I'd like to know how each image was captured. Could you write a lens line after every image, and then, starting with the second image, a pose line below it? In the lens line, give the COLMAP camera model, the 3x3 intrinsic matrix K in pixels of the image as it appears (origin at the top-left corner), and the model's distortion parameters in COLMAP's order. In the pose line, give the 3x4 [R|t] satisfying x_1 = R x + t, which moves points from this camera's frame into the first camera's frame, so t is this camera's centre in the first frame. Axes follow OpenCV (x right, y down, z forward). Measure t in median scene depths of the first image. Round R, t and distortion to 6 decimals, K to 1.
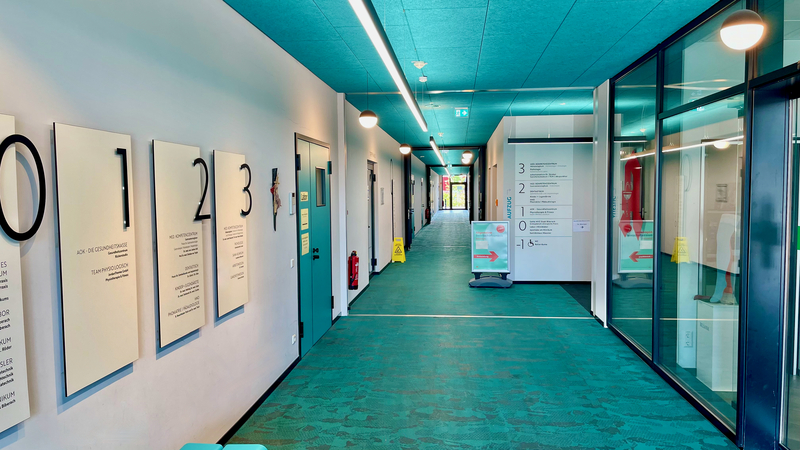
lens RADIAL K [[601.3, 0, 400.0], [0, 601.3, 225.0], [0, 0, 1]] dist [0.024577, -0.002149]
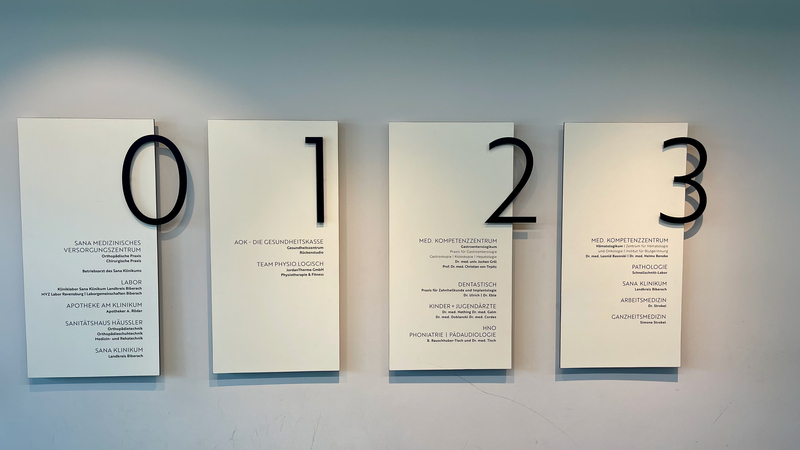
lens RADIAL K [[601.3, 0, 400.0], [0, 601.3, 225.0], [0, 0, 1]] dist [0.024577, -0.002149]
pose [[0.155970, 0.057562, -0.986083, 0.474884], [-0.055211, 0.997248, 0.049480, -0.045448], [0.986217, 0.046725, 0.158719, 0.994764]]
